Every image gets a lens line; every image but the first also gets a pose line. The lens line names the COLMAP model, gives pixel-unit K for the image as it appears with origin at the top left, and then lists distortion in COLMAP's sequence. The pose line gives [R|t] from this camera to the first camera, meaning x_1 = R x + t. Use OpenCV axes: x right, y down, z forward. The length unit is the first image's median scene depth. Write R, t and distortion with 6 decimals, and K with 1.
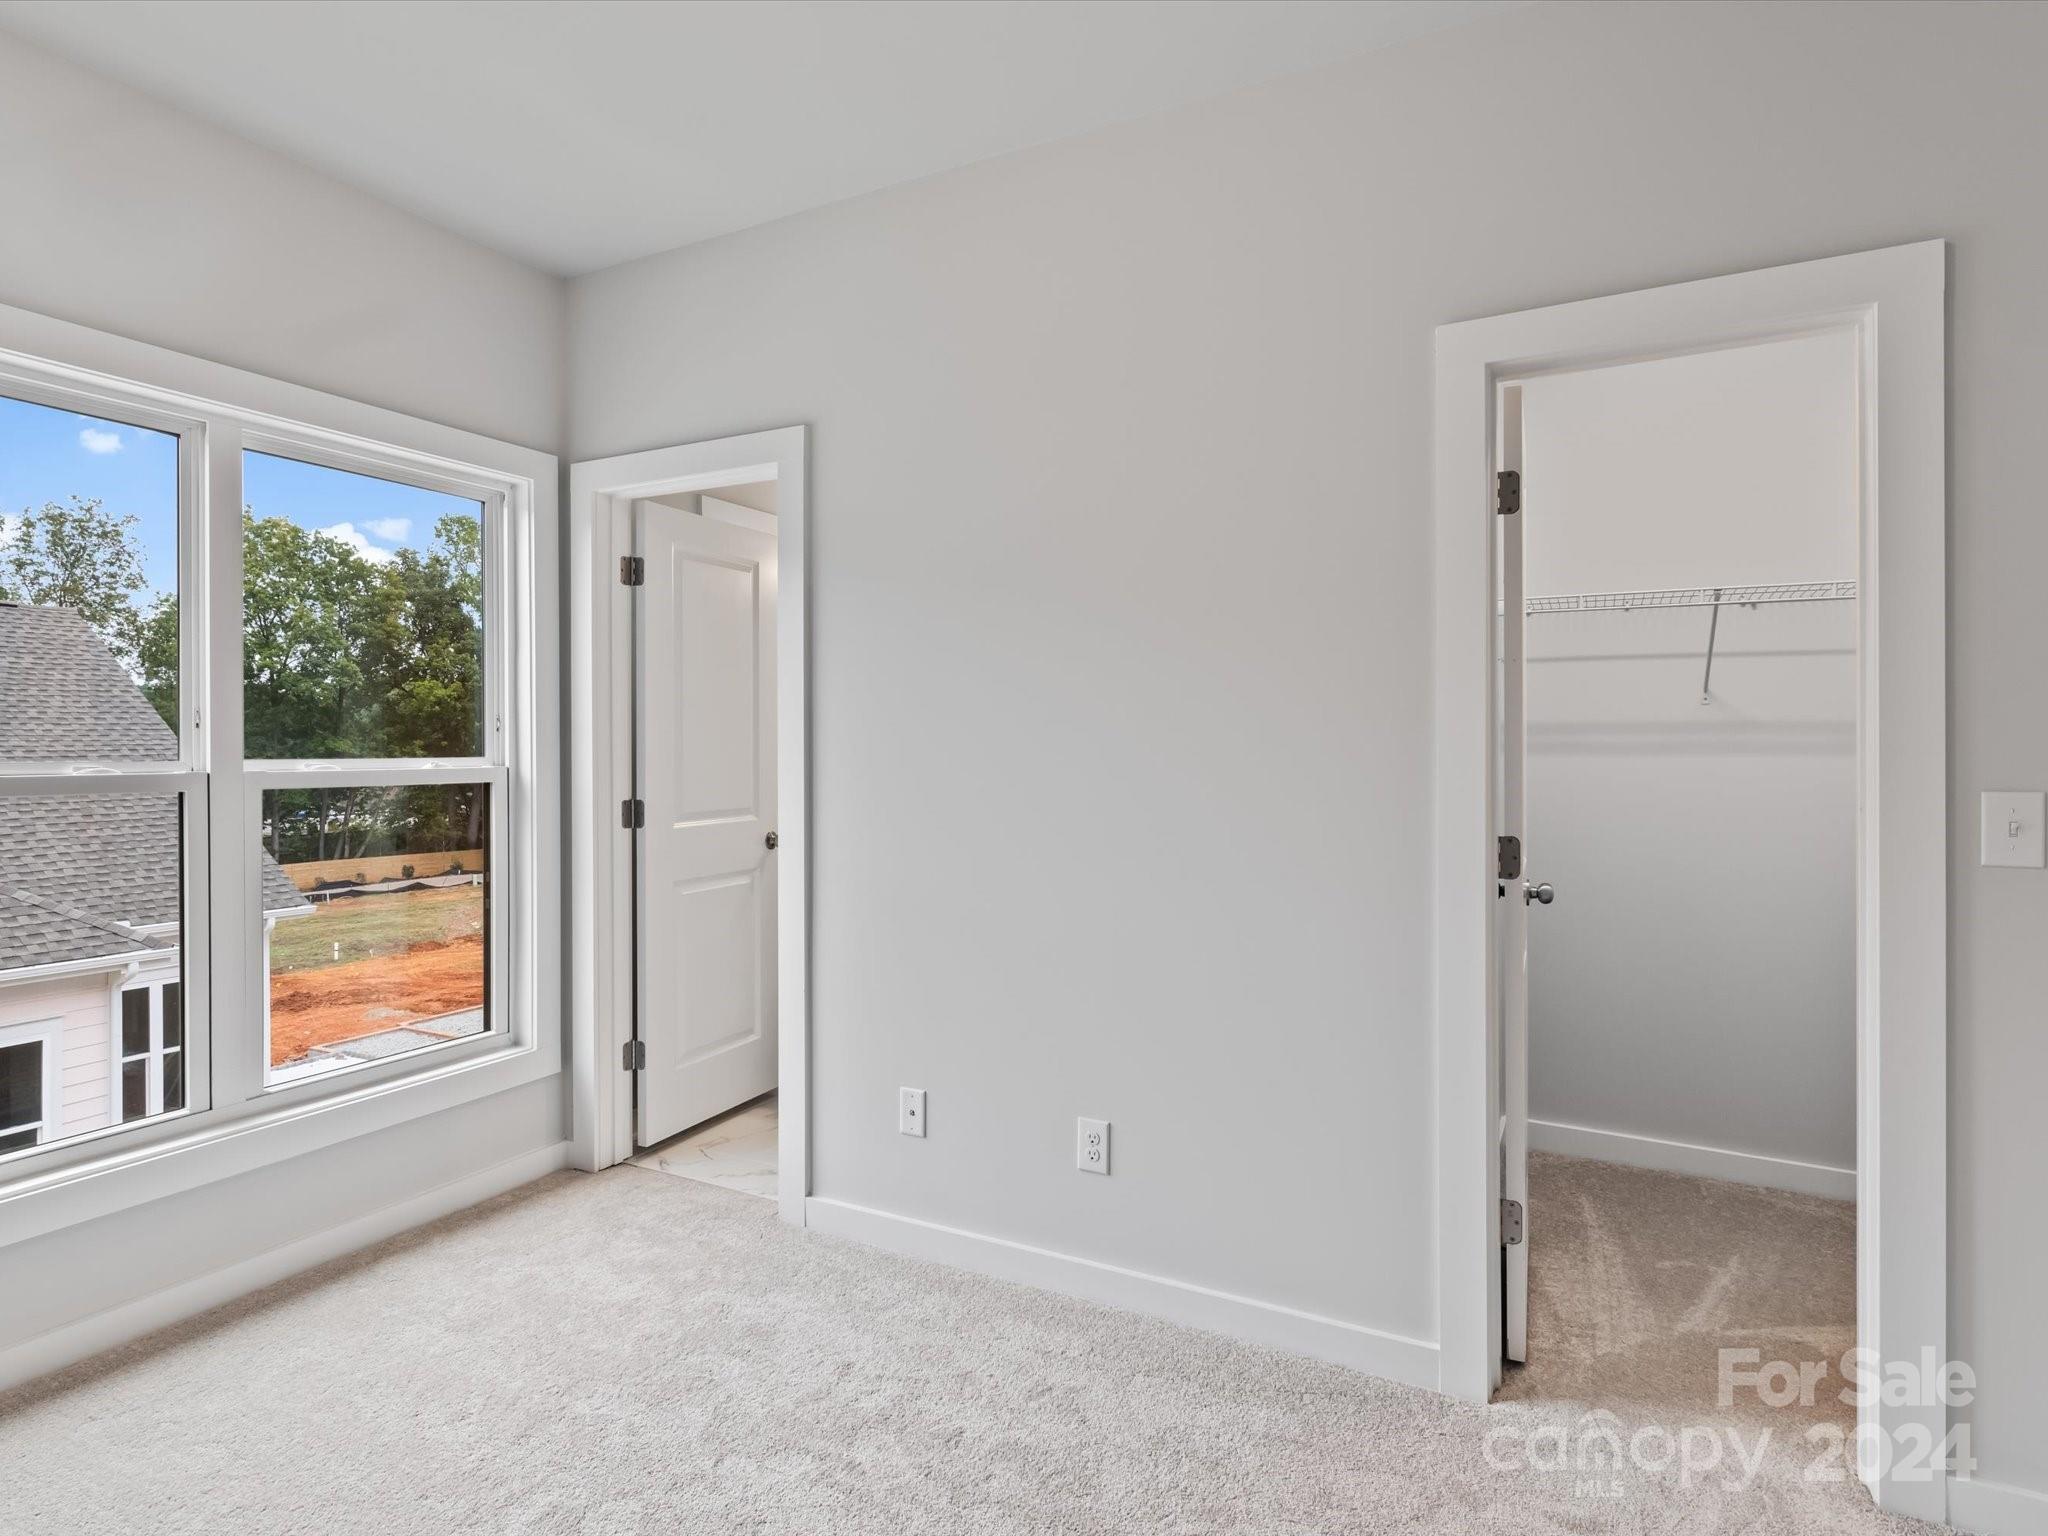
lens RADIAL K [[1120.7, 0, 1015.0], [0, 1120.7, 752.2], [0, 0, 1]] dist [0.005820, 0.002318]
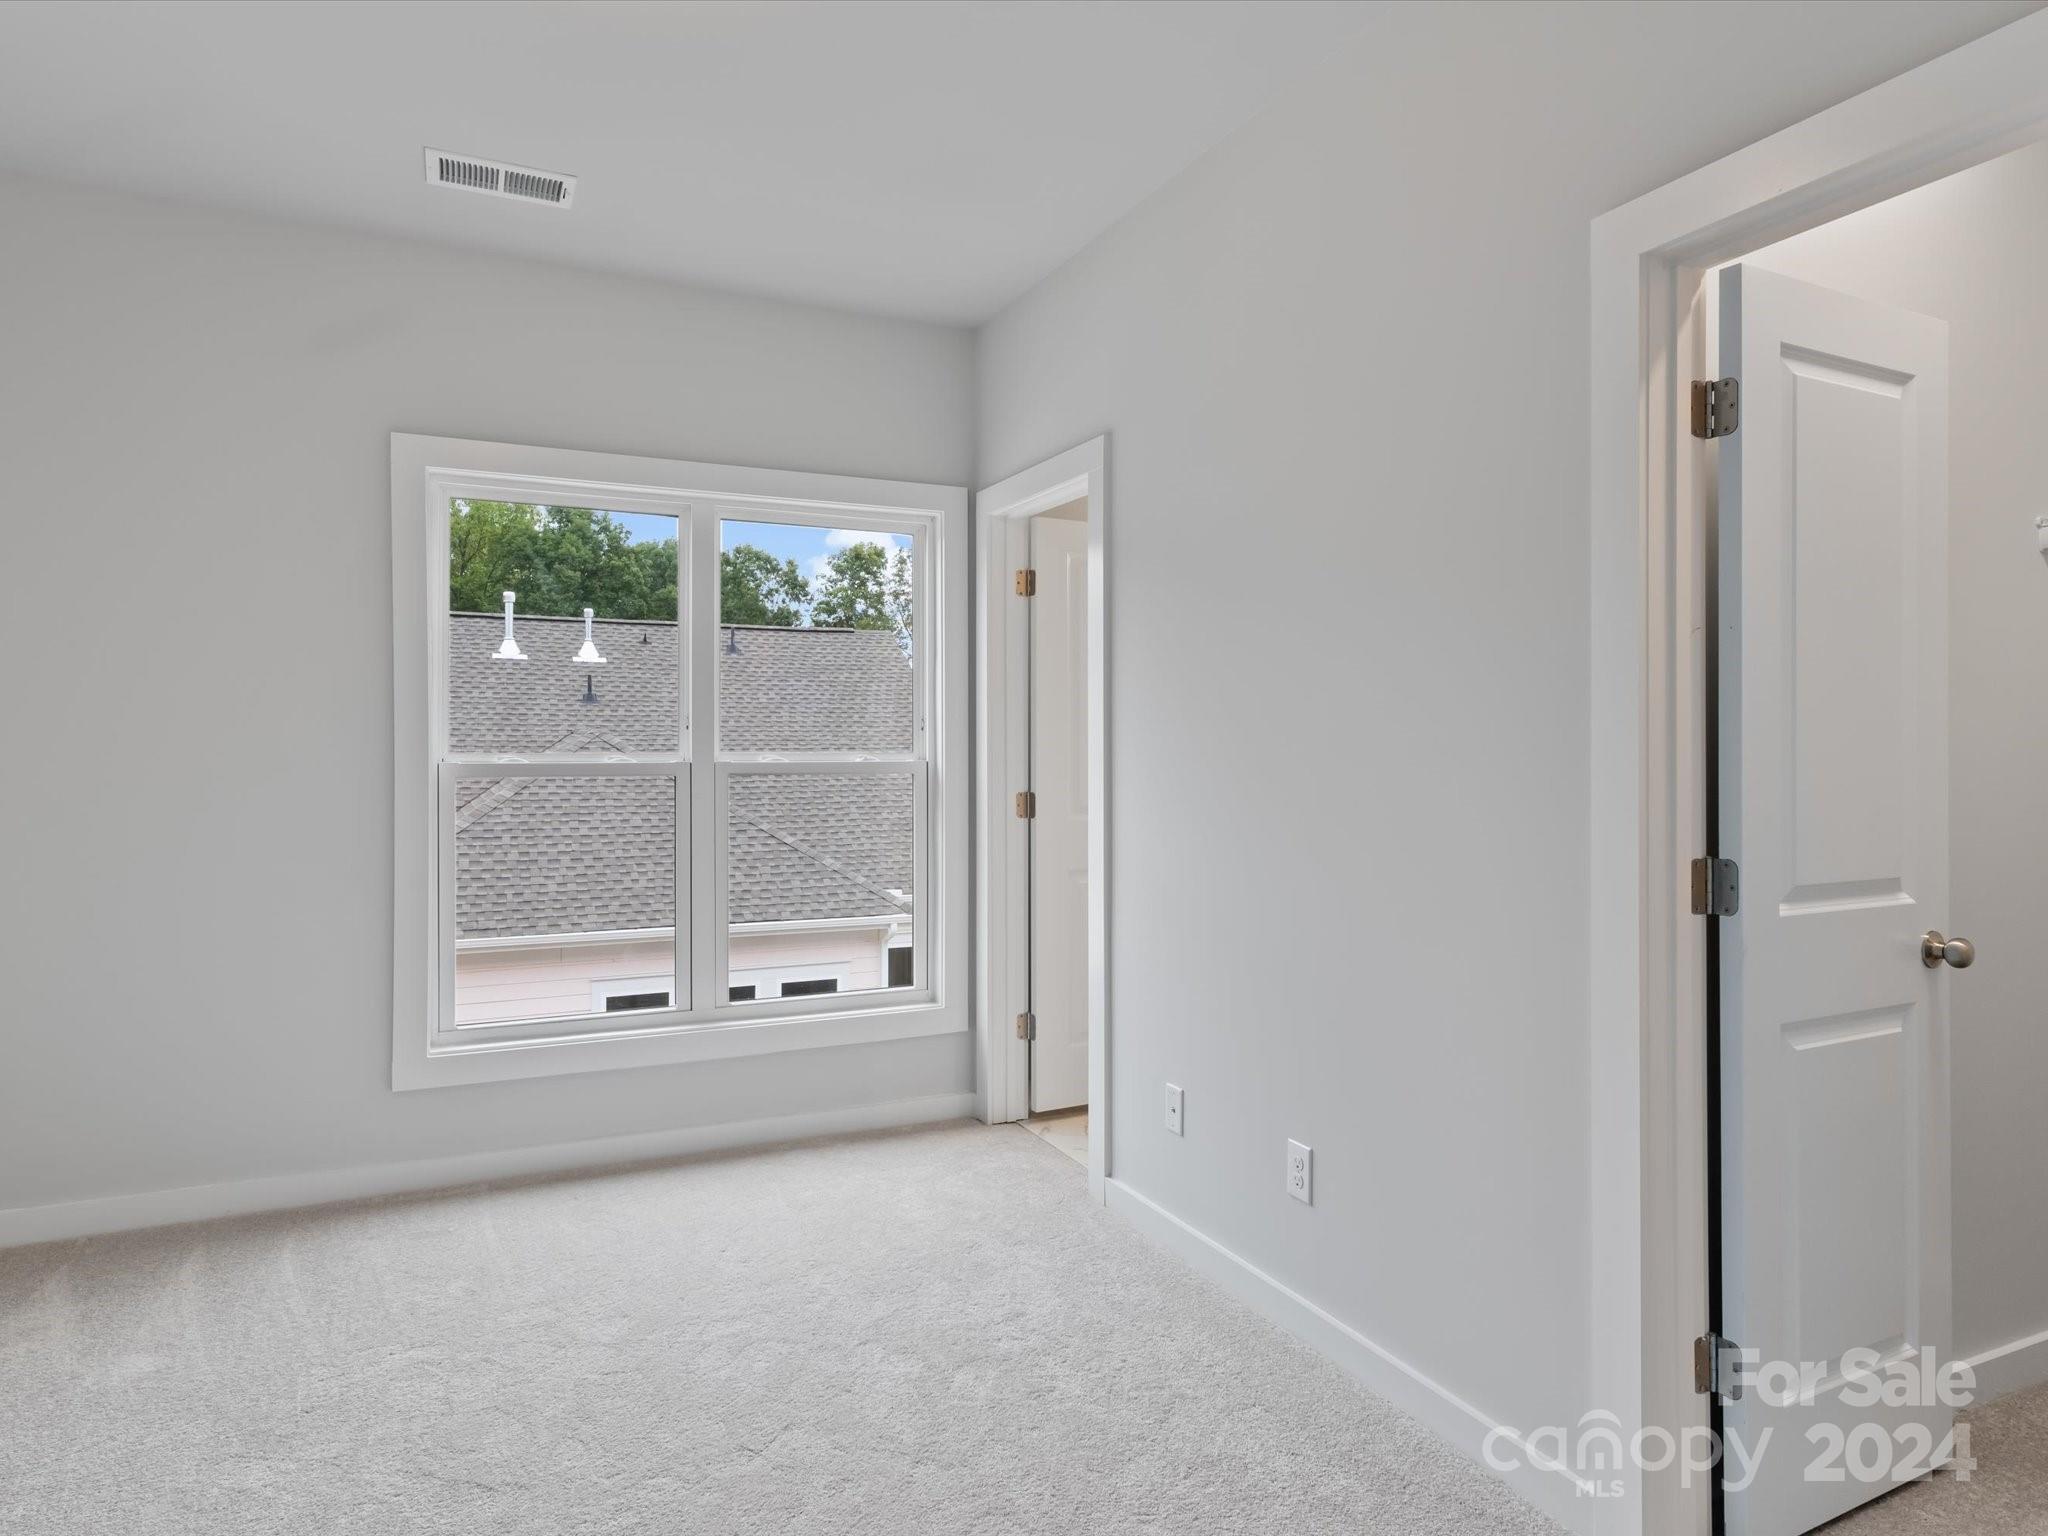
lens RADIAL K [[1235.1, 0, 995.2], [0, 1235.1, 747.5], [0, 0, 1]] dist [0.016667, 0.001509]
pose [[0.798948, 0.000691, -0.601400, 0.362521], [-0.002236, 0.999996, -0.001821, 0.001437], [0.601396, 0.002800, 0.798946, 0.019708]]
